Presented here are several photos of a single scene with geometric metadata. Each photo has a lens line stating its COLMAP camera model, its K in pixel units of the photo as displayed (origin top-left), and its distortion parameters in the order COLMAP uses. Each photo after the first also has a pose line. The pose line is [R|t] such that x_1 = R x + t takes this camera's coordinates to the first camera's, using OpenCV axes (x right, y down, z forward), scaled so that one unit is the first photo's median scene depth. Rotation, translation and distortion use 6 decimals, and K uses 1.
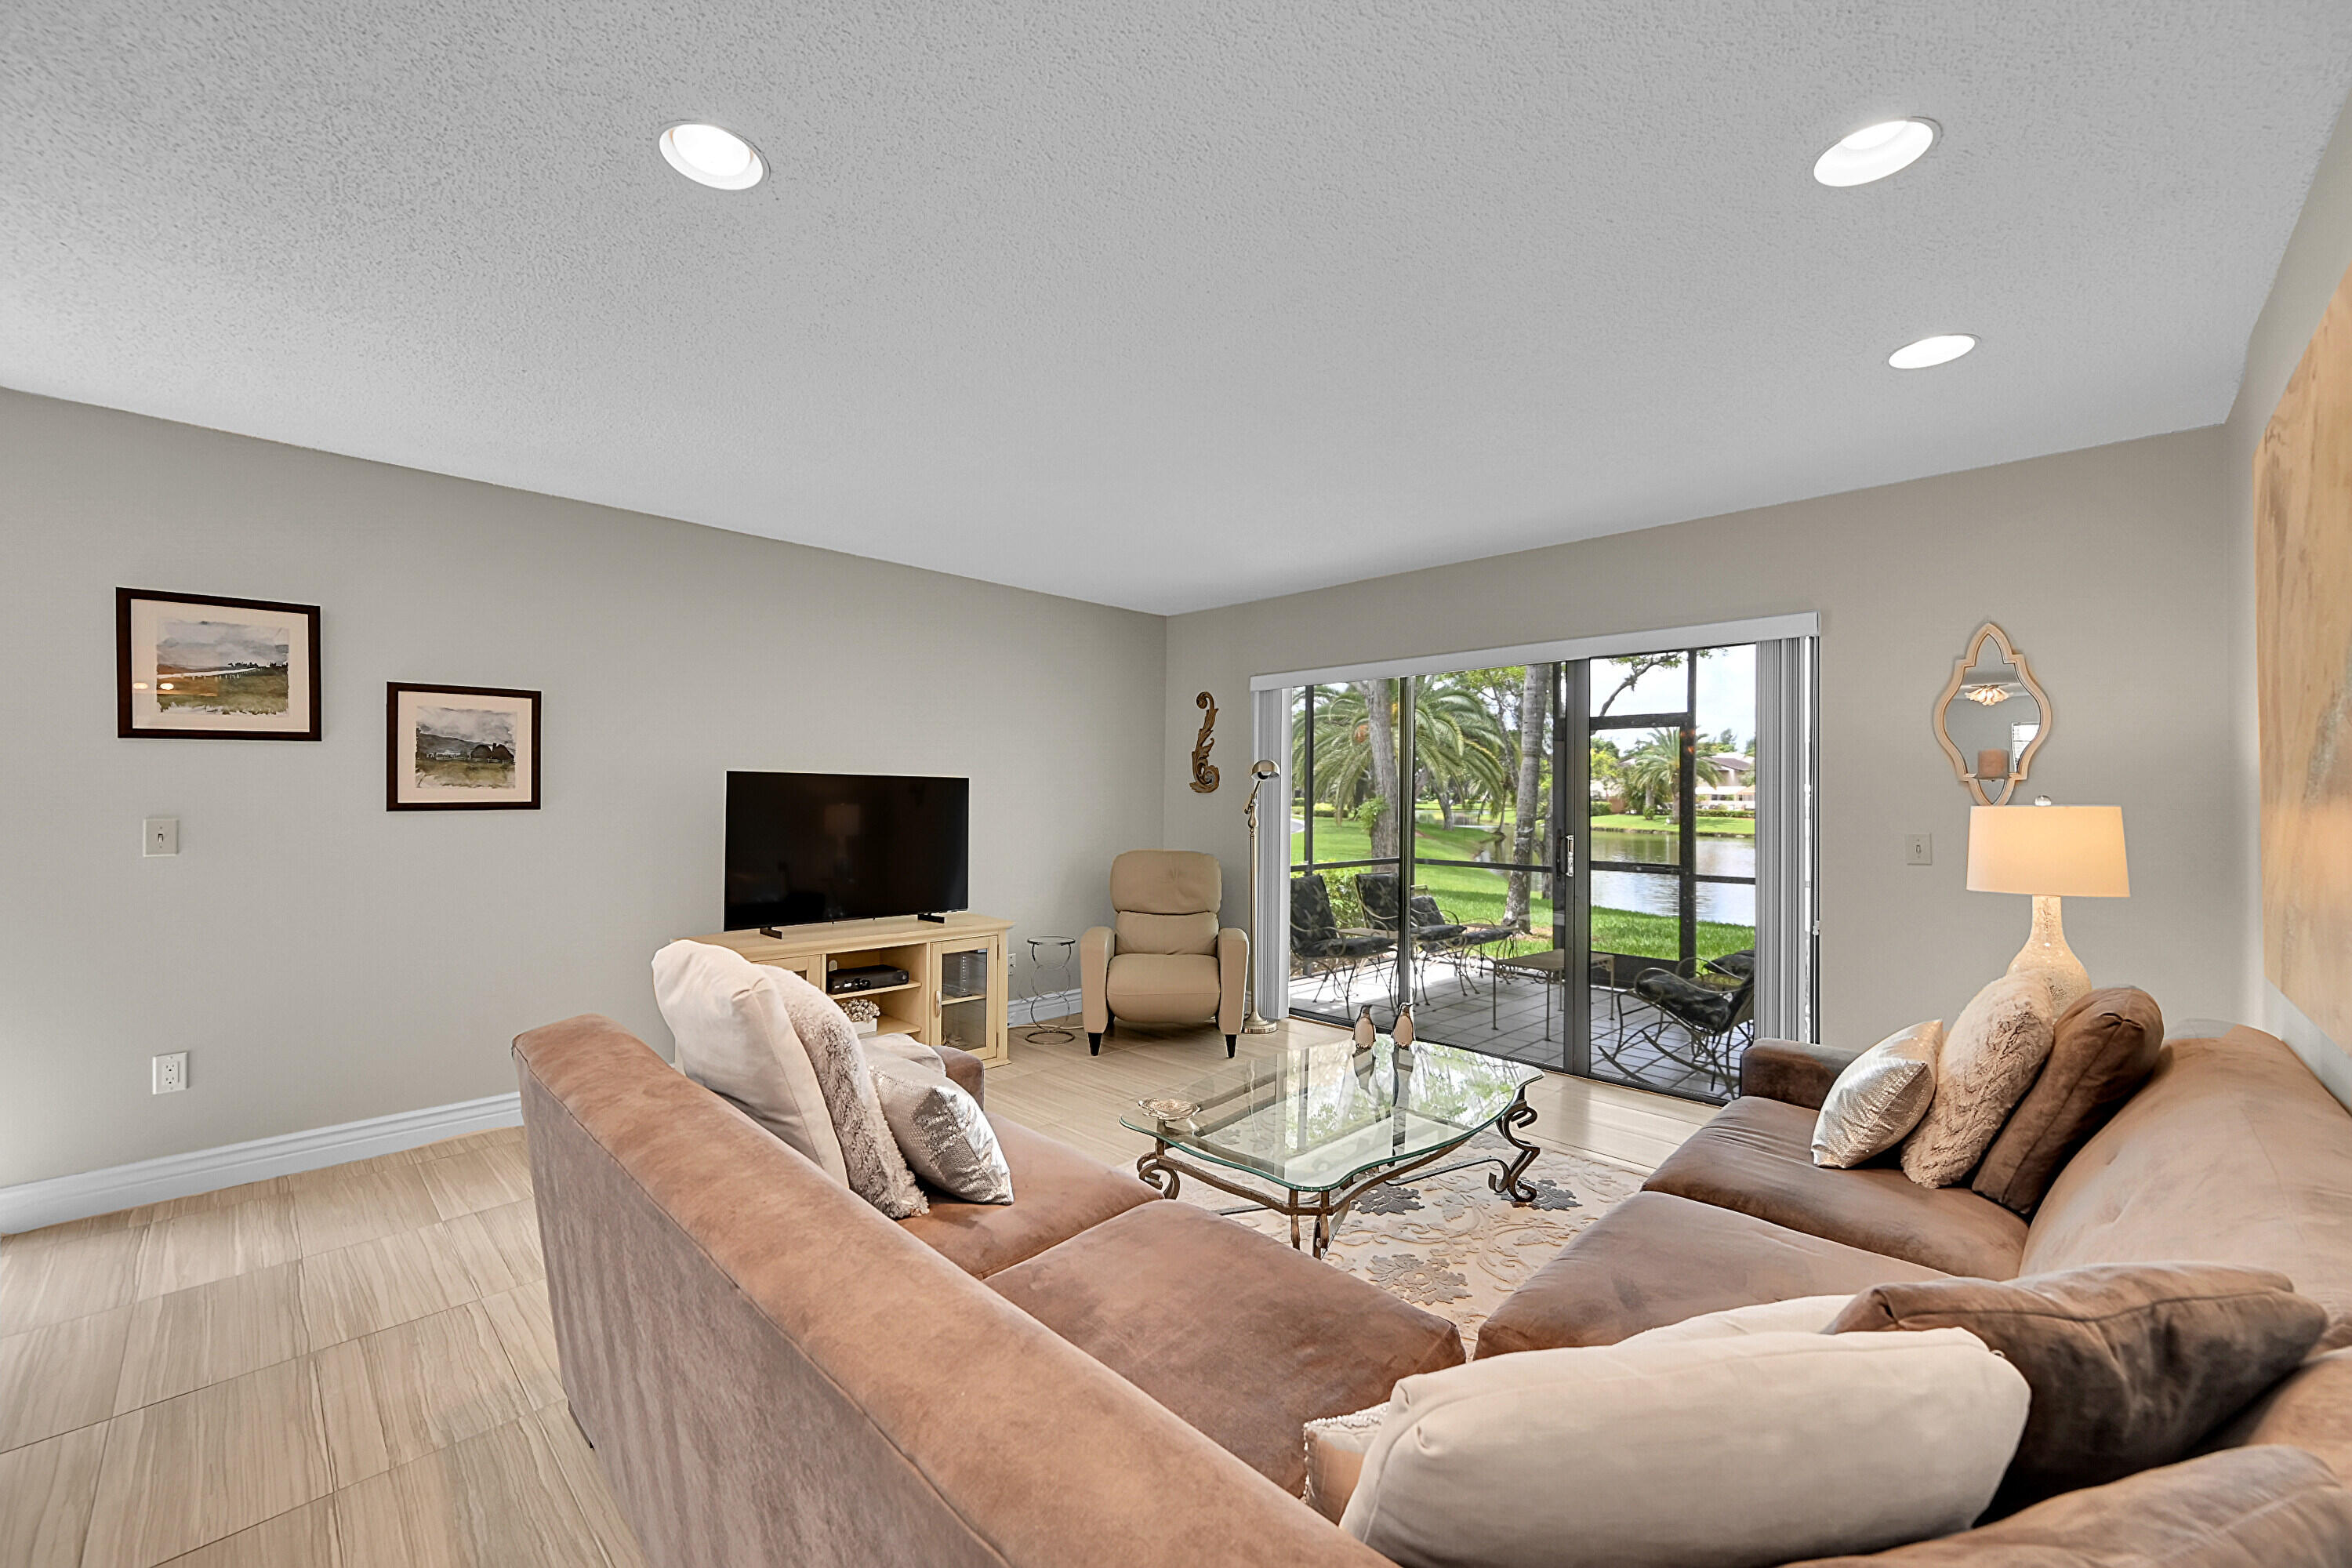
lens RADIAL K [[922.5, 0, 1173.0], [0, 922.5, 795.3], [0, 0, 1]] dist [-0.003045, 0.000105]
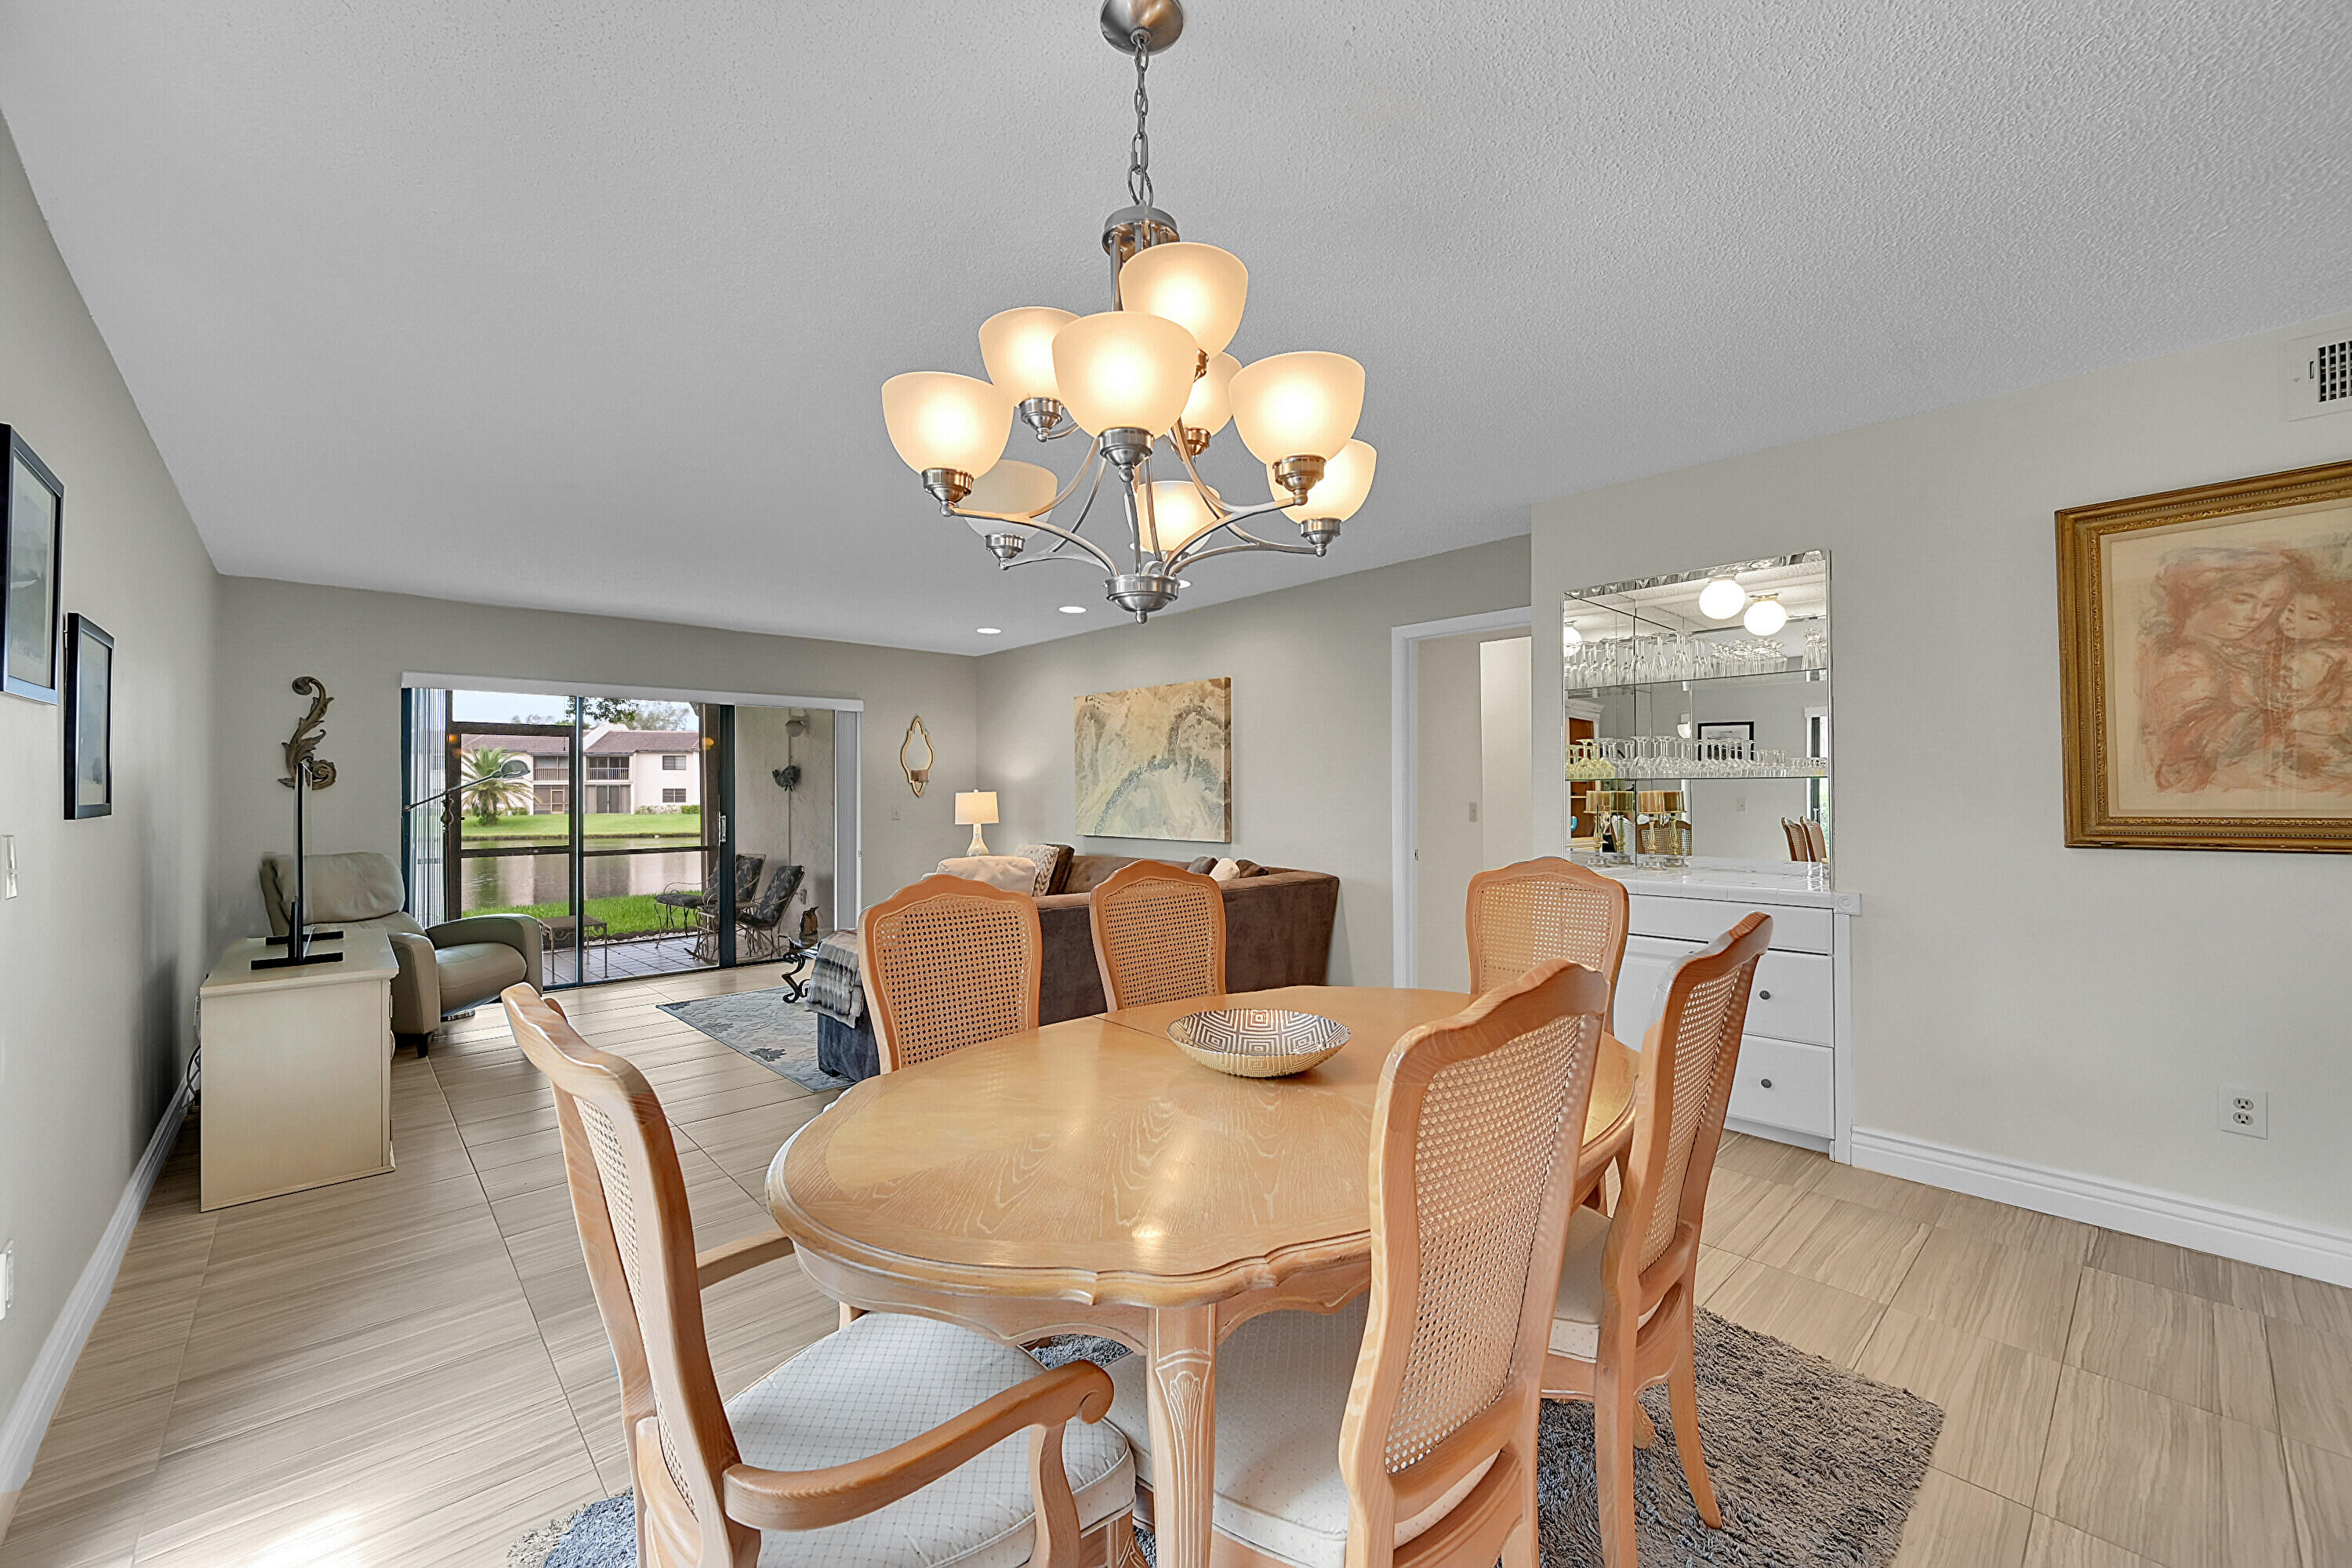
lens RADIAL K [[922.5, 0, 1163.2], [0, 922.5, 778.0], [0, 0, 1]] dist [-0.003045, 0.000105]
pose [[0.050443, 0.008254, 0.998693, -0.812848], [0.007157, 0.999937, -0.008626, -0.000751], [-0.998701, 0.007583, 0.050380, 0.134155]]
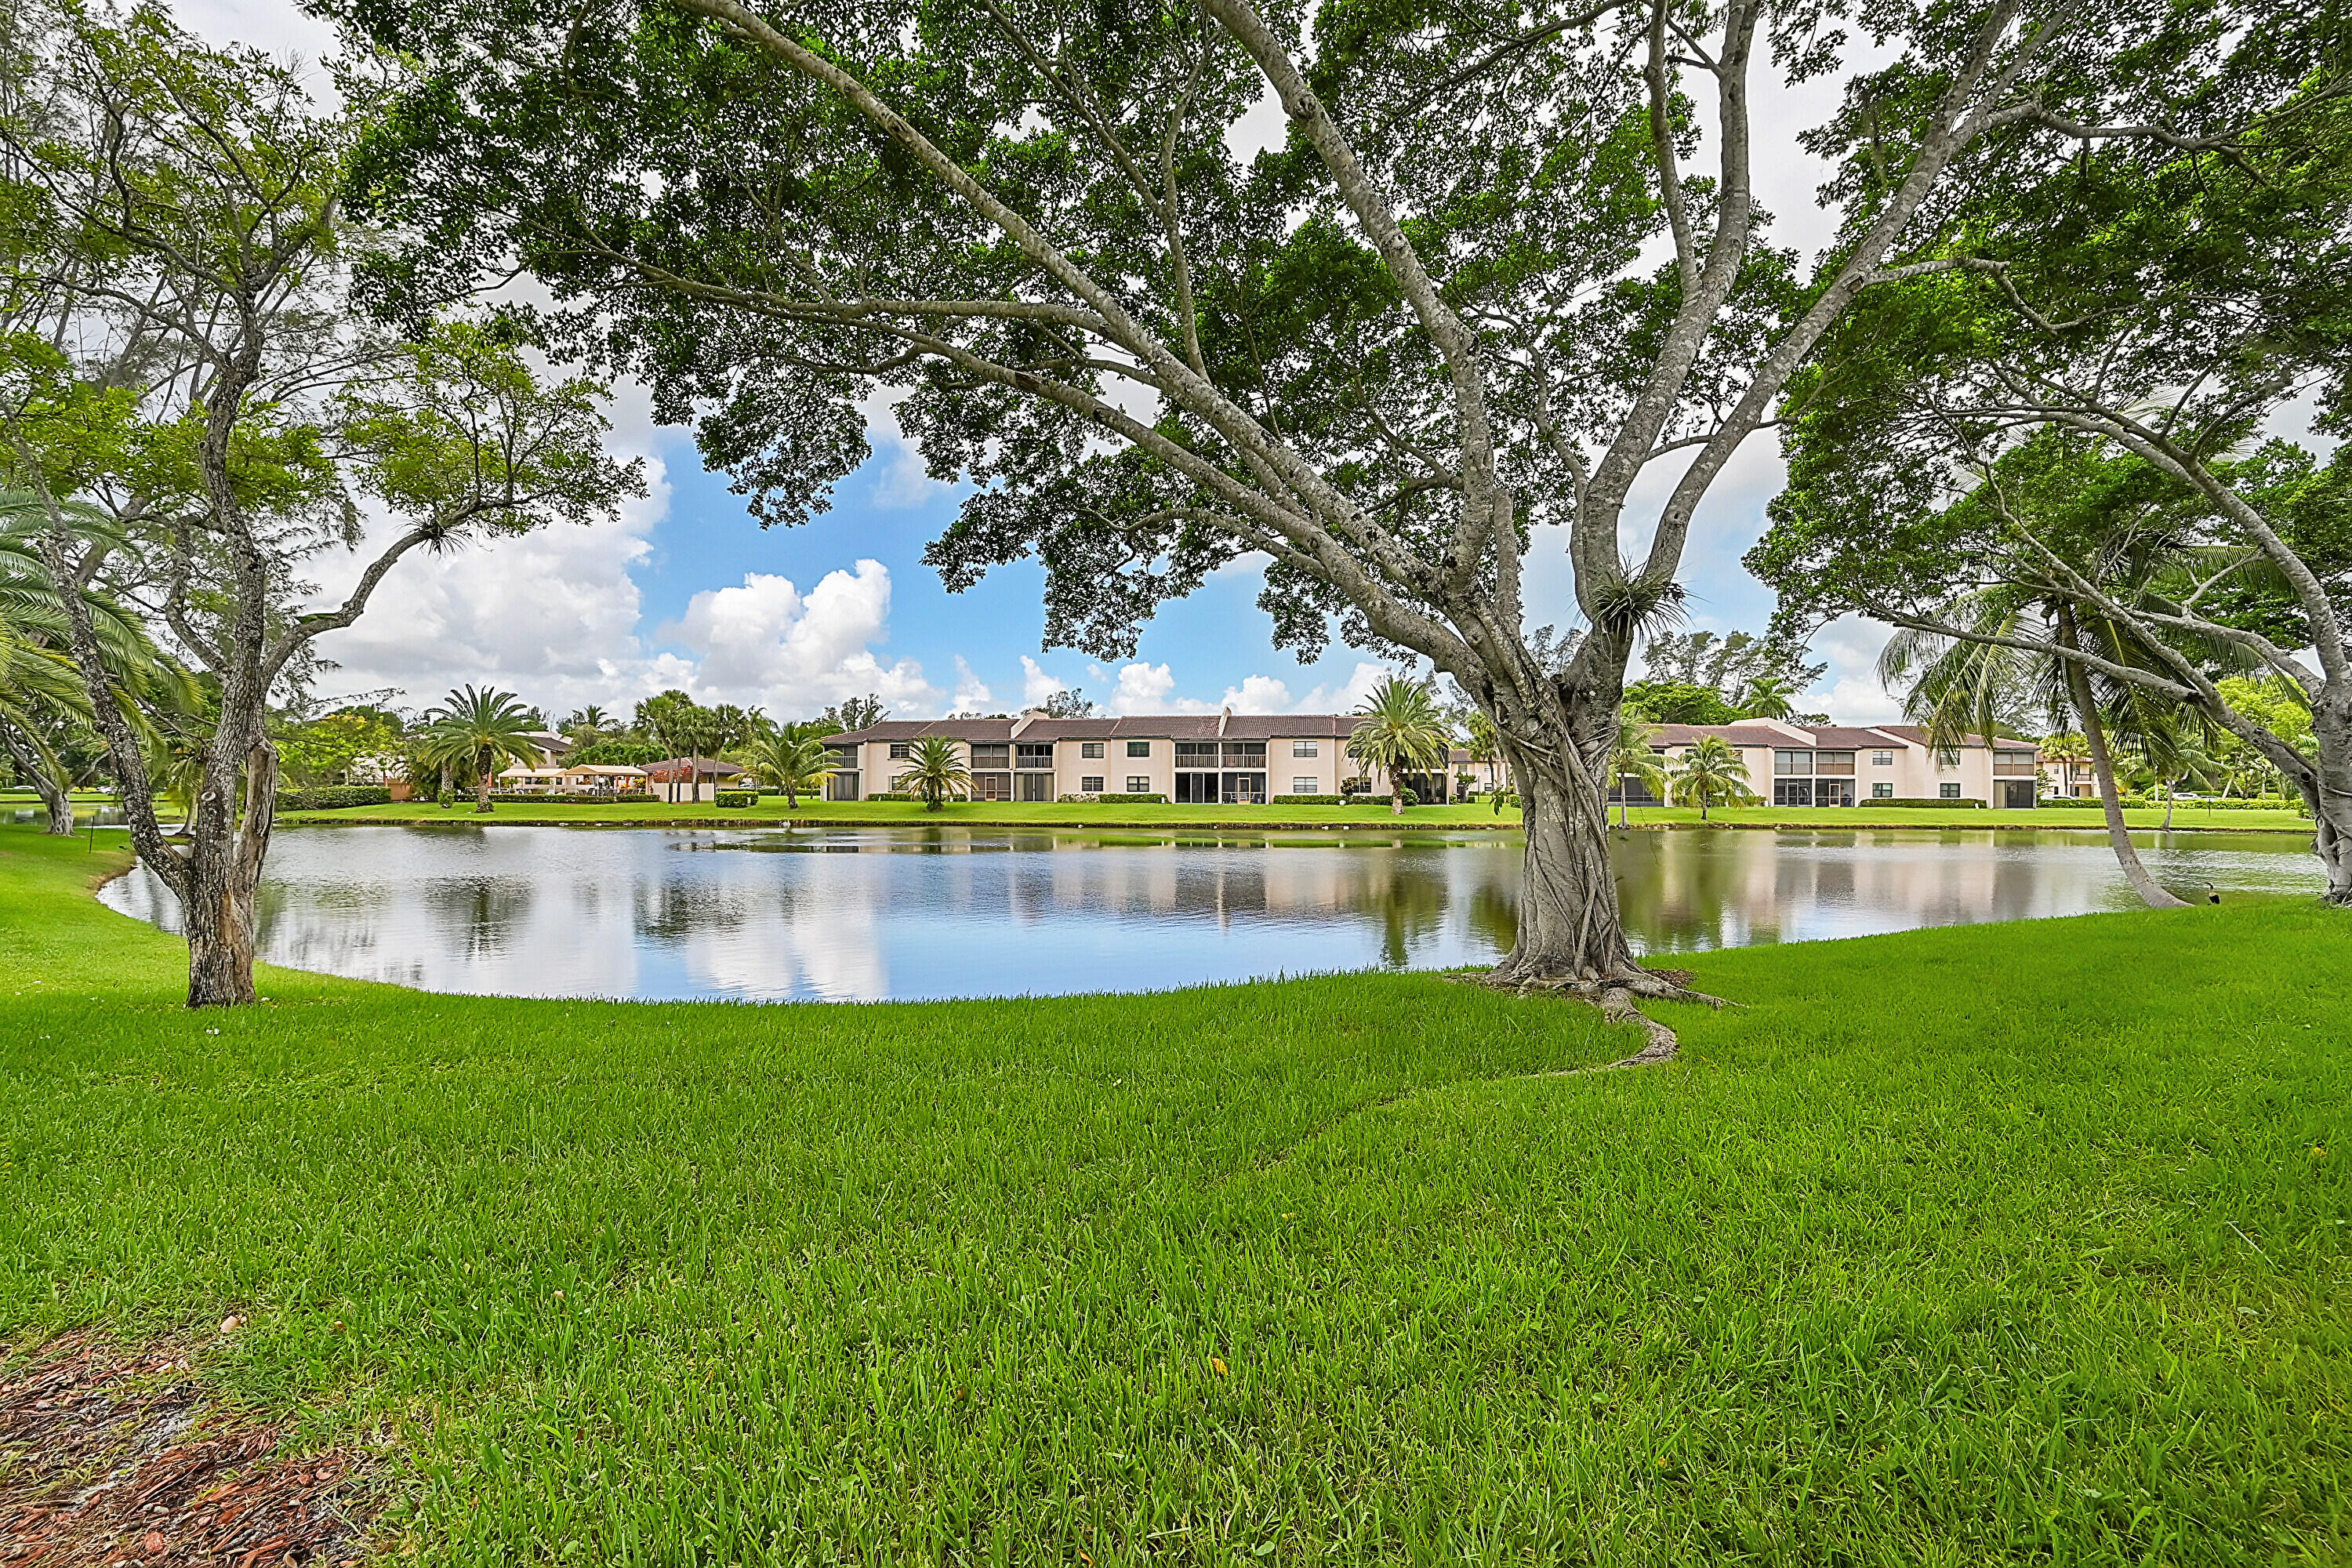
lens RADIAL K [[939.8, 0, 1168.9], [0, 939.8, 776.8], [0, 0, 1]] dist [-0.001208, 0.000833]
pose [[0.422074, 0.004520, 0.906550, 0.669356], [-0.000477, 0.999989, -0.004764, 0.050441], [-0.906561, 0.001578, 0.422071, 1.386519]]
